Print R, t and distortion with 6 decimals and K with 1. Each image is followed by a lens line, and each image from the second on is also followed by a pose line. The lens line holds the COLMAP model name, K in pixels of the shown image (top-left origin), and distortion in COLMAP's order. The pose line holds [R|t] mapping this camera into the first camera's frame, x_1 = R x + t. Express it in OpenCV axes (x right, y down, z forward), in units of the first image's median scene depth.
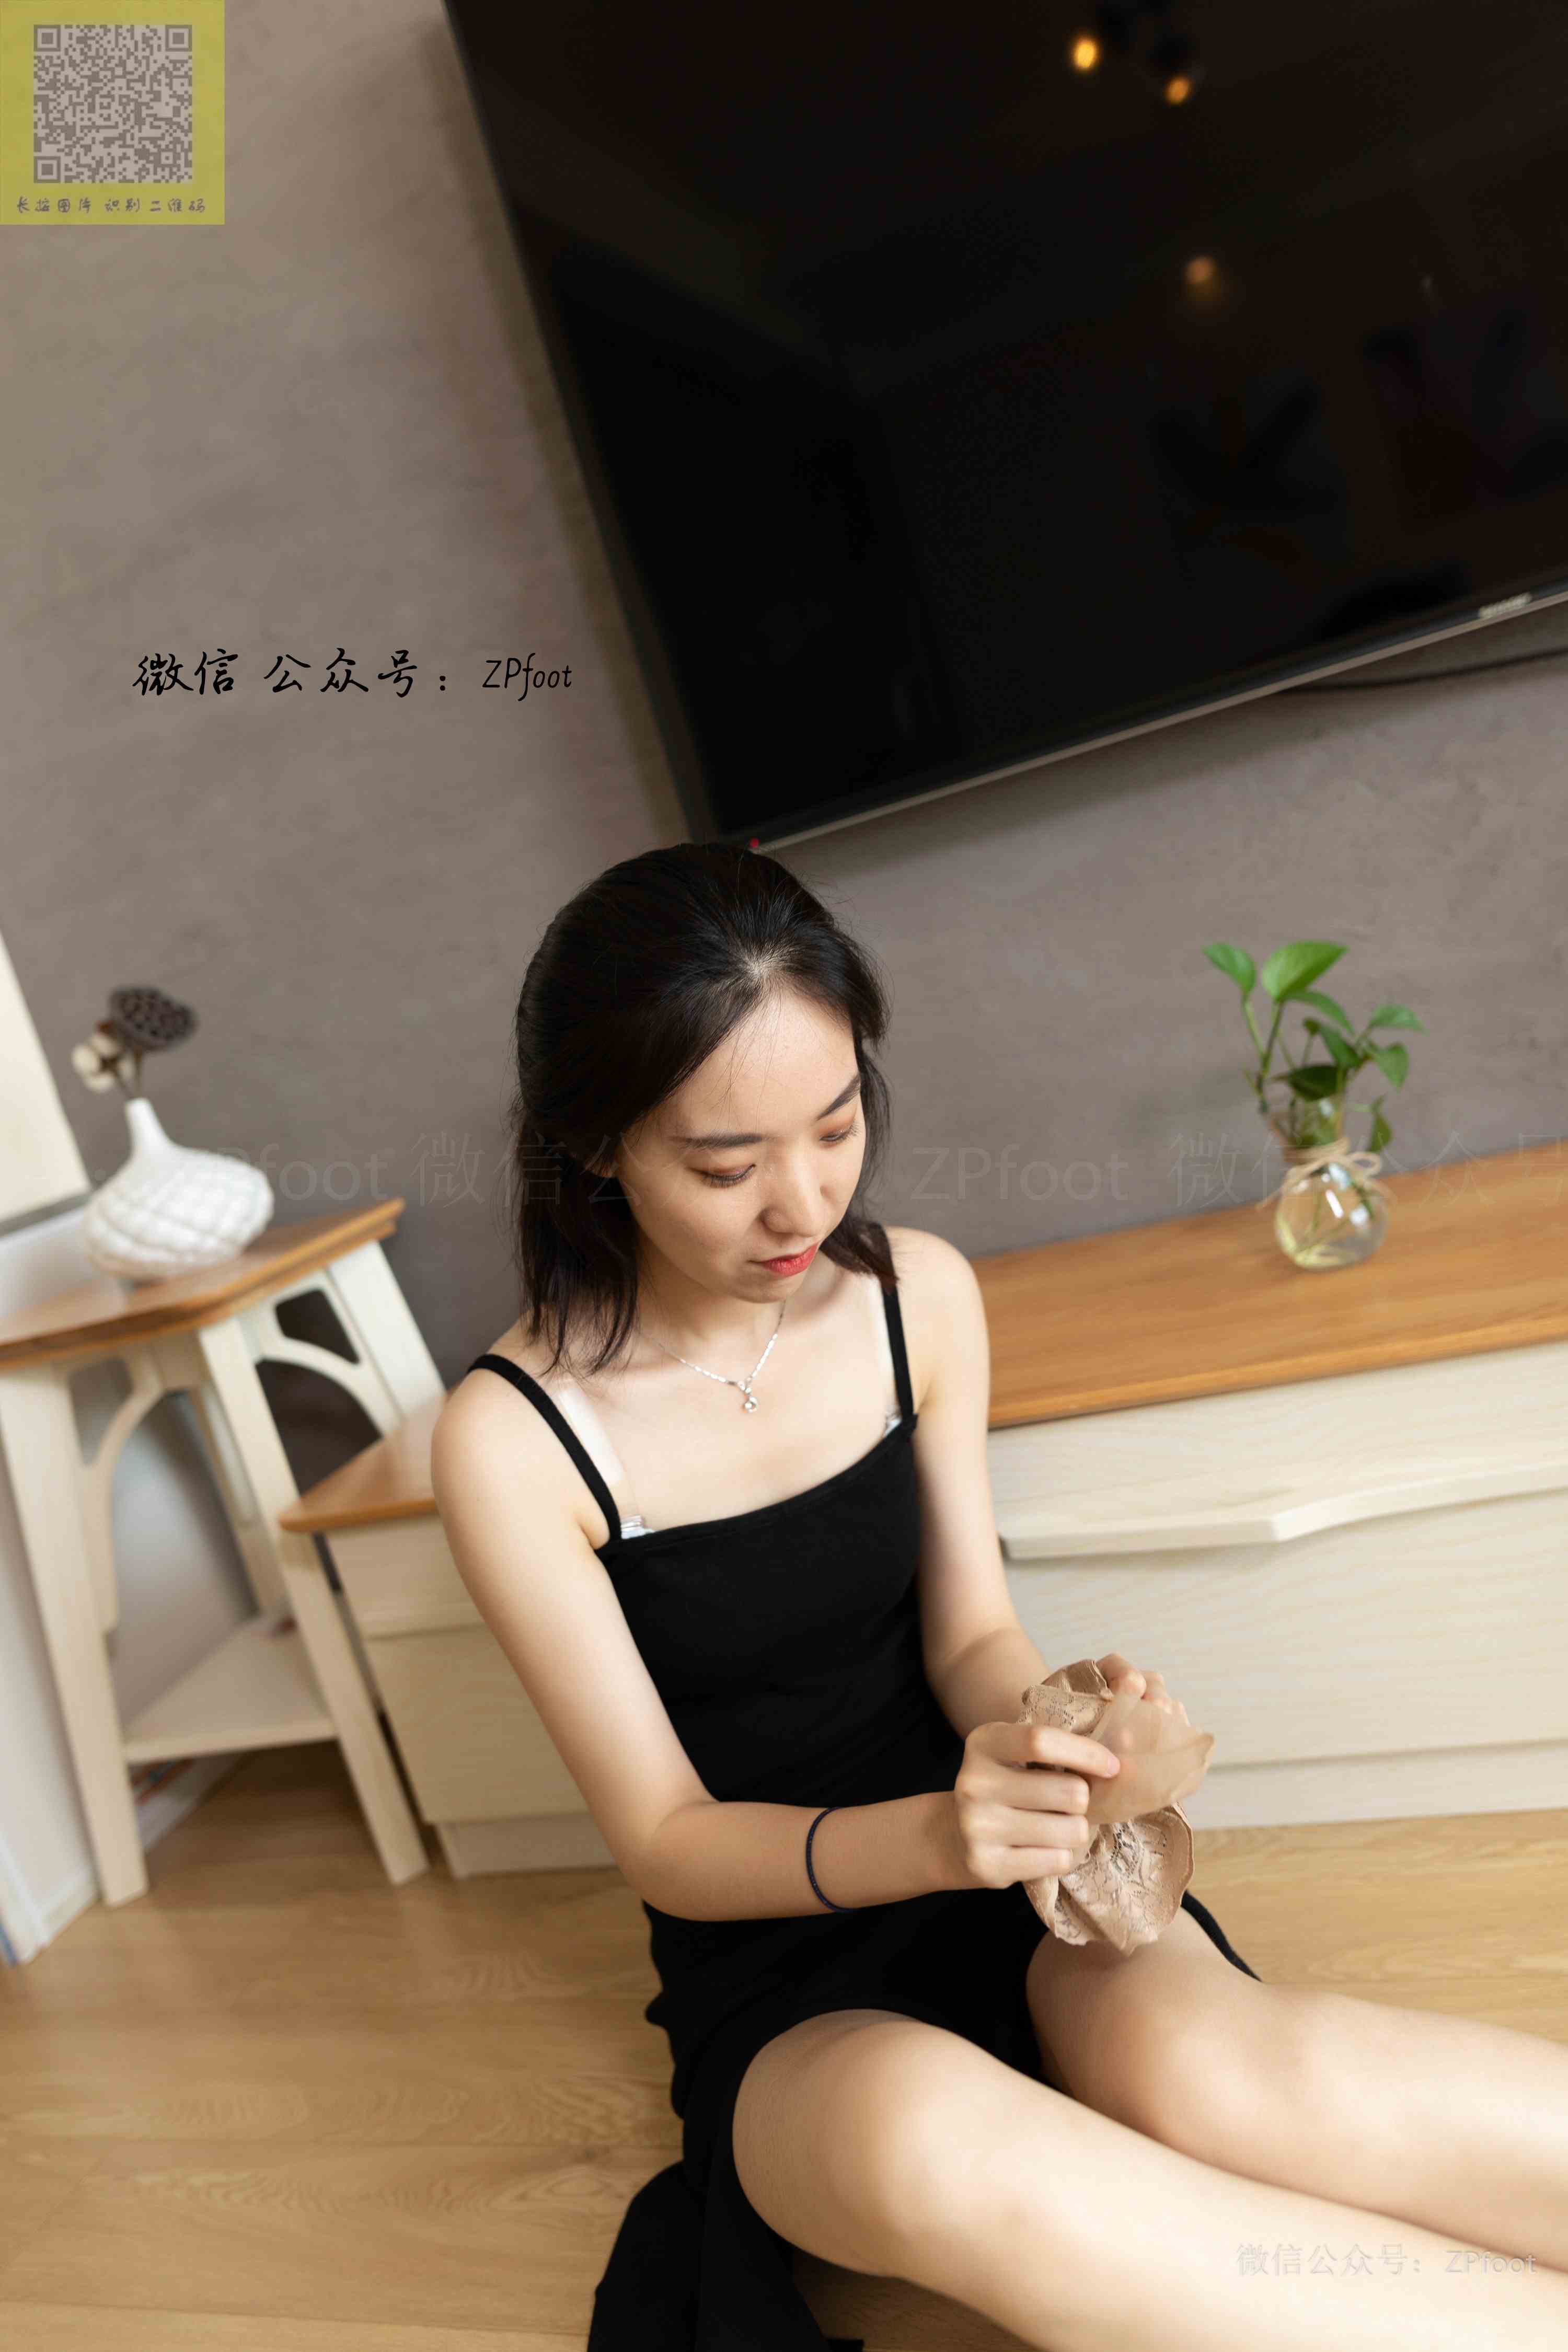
lens RADIAL K [[1609.1, 0, 791.9], [0, 1609.1, 1181.2], [0, 0, 1]] dist [-0.001749, 0.000351]
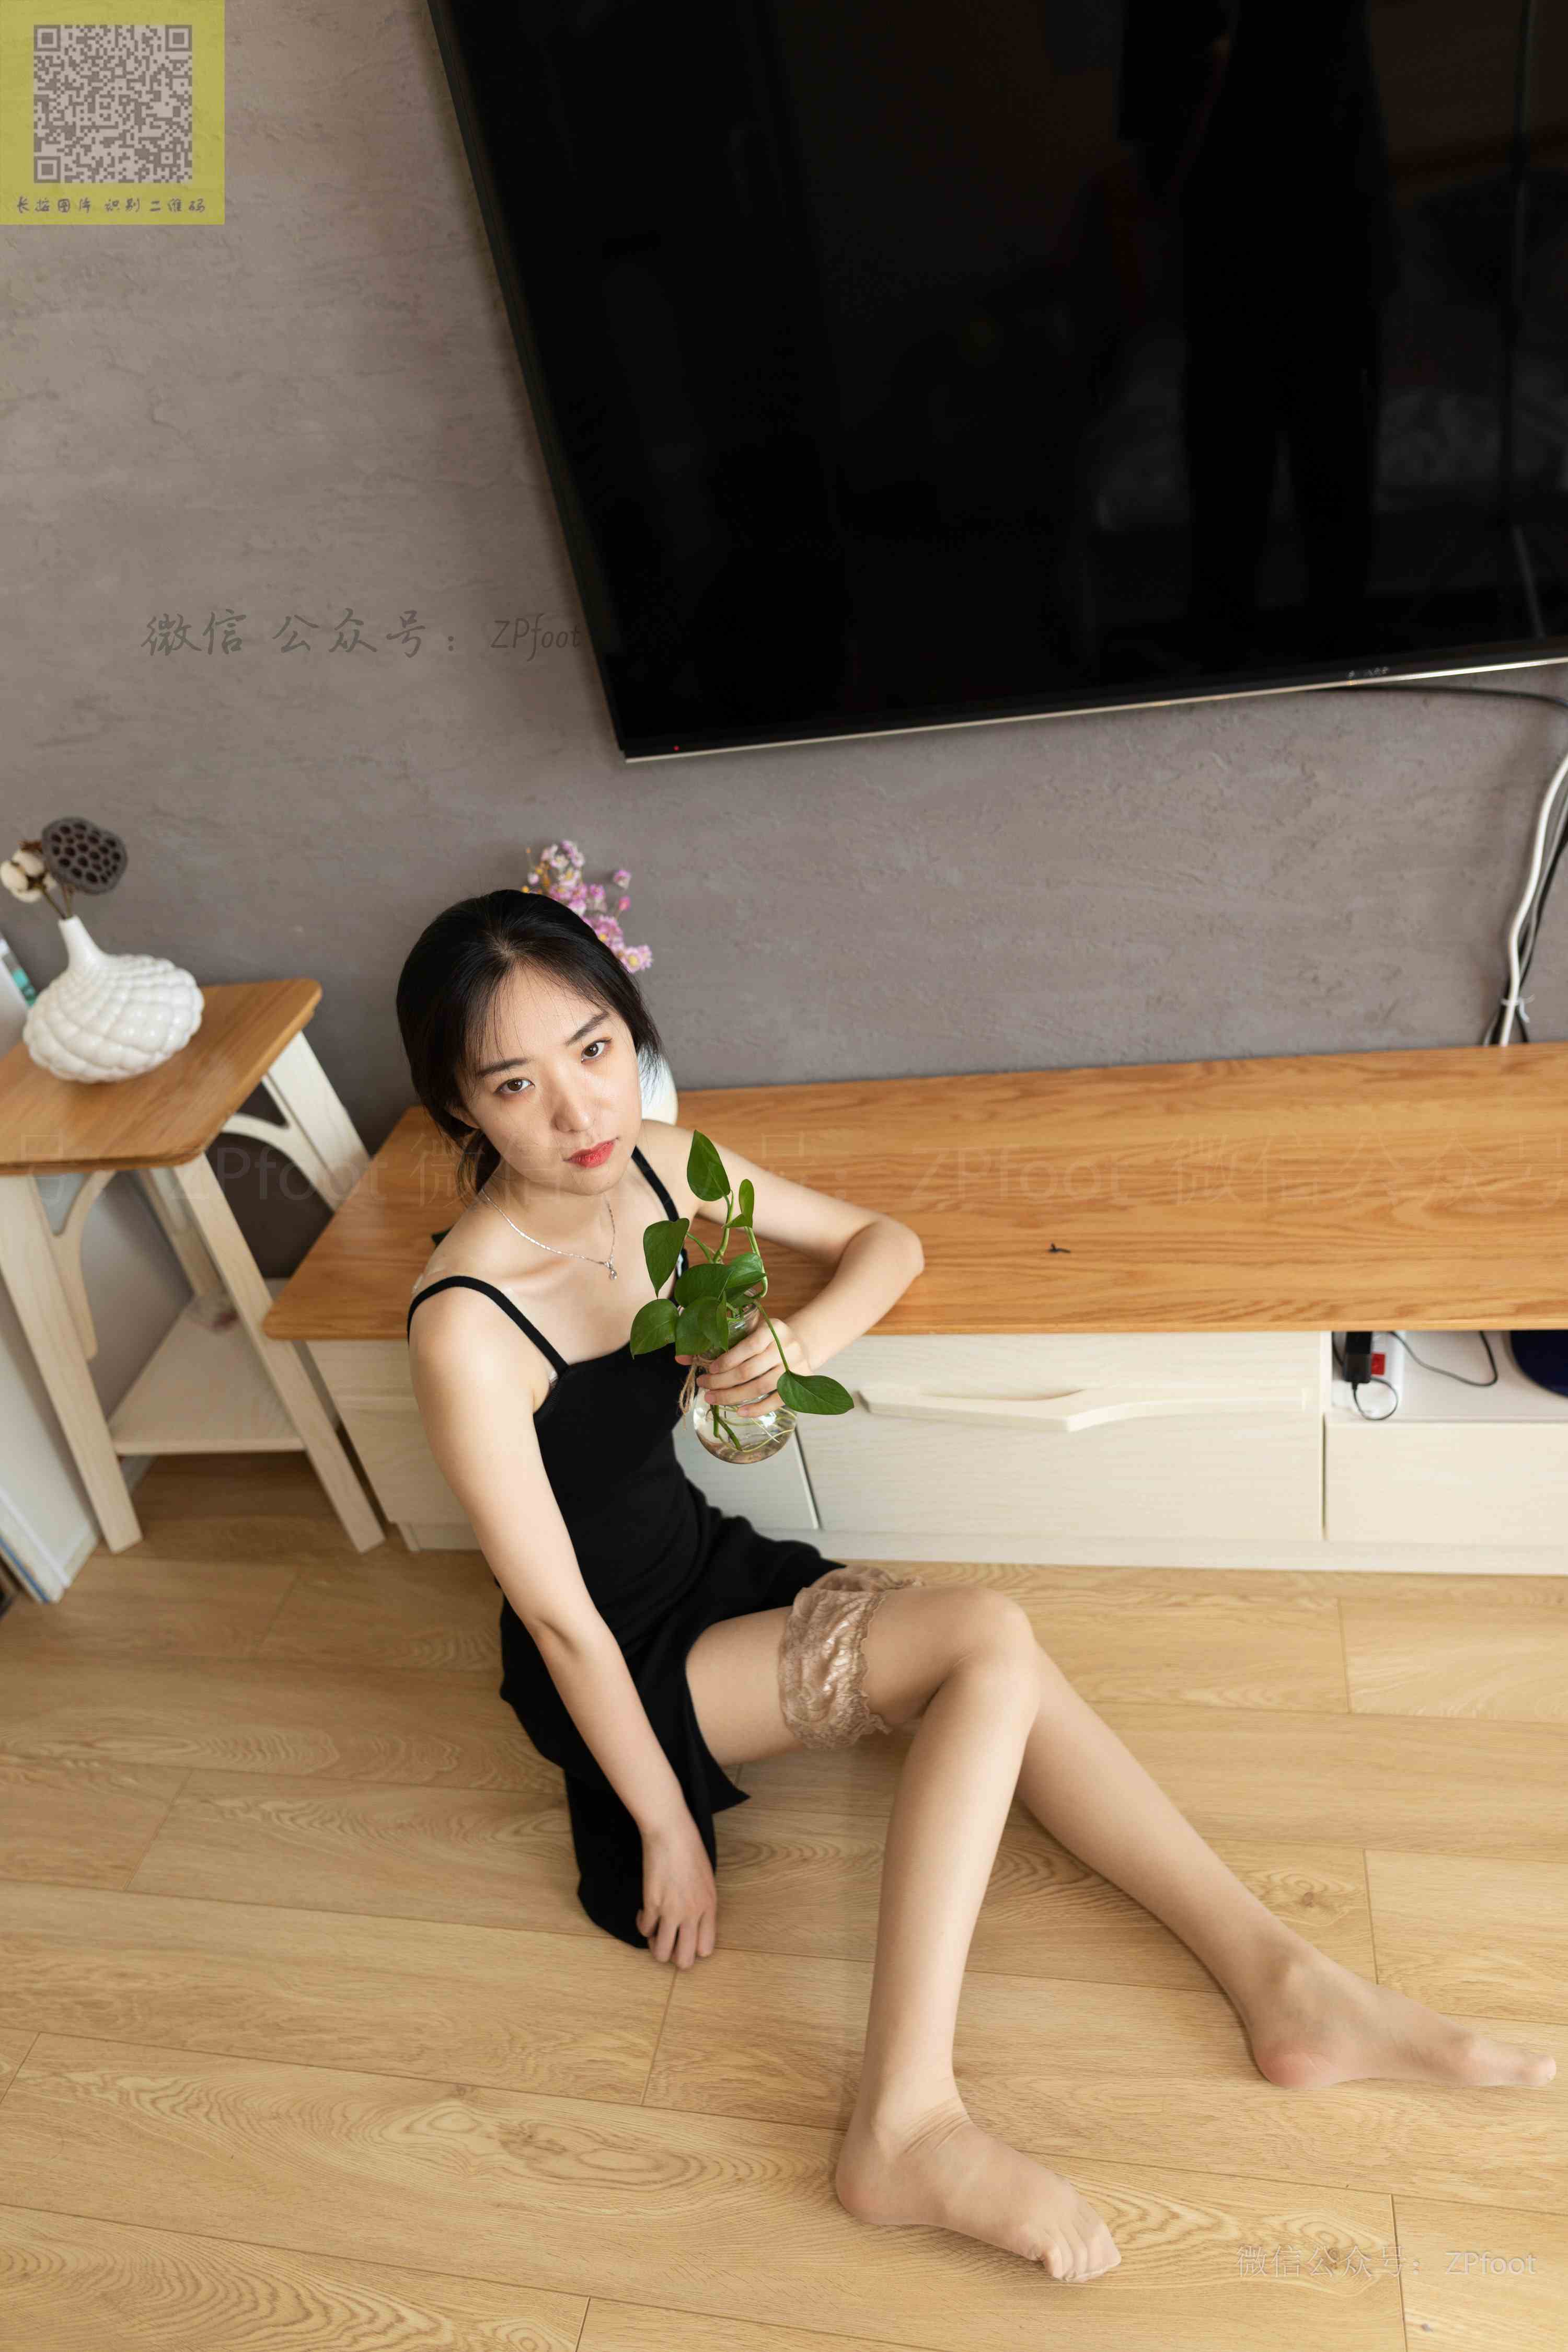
lens RADIAL K [[1609.1, 0, 791.4], [0, 1609.1, 1174.9], [0, 0, 1]] dist [-0.001749, 0.000351]
pose [[0.987211, 0.010242, 0.159093, -0.115756], [-0.072632, 0.917244, 0.391648, -0.376457], [-0.141915, -0.398195, 0.906257, -0.098579]]
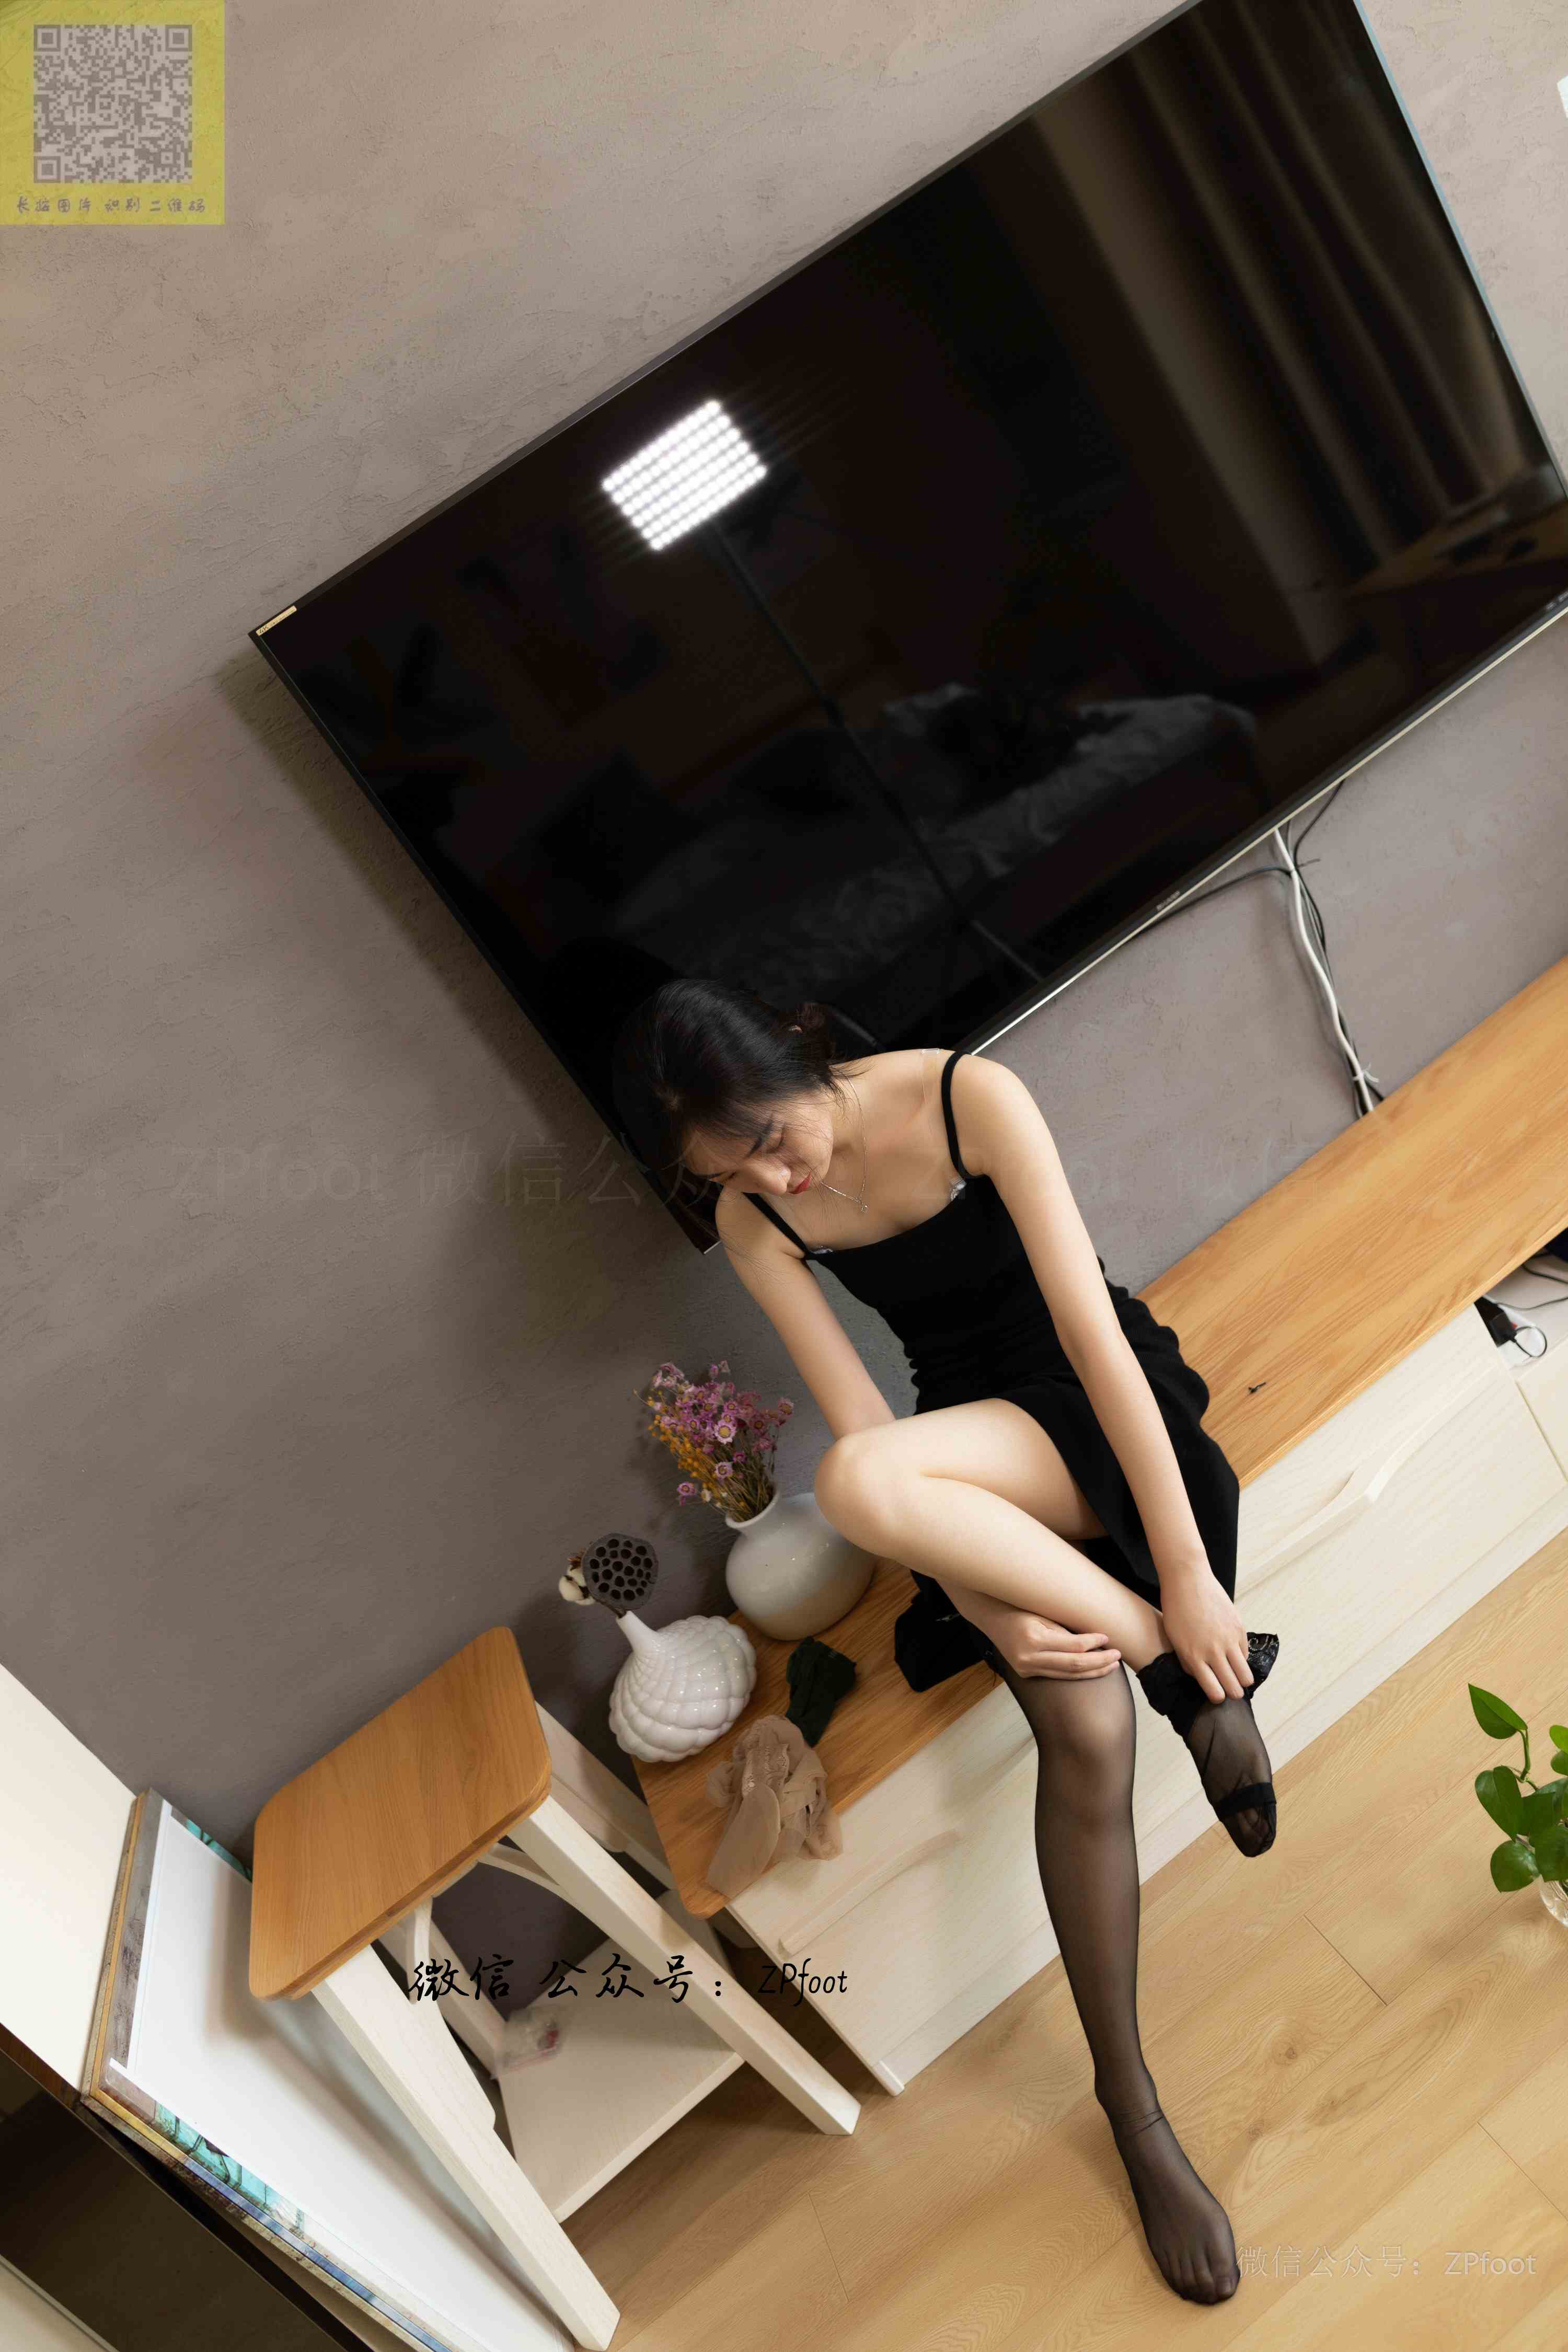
lens RADIAL K [[1609.1, 0, 788.4], [0, 1609.1, 1173.8], [0, 0, 1]] dist [-0.001749, 0.000351]
pose [[0.784755, -0.385537, 0.485305, -0.594048], [0.412595, 0.909244, 0.055144, -0.298104], [-0.462521, 0.156960, 0.872604, -0.127537]]
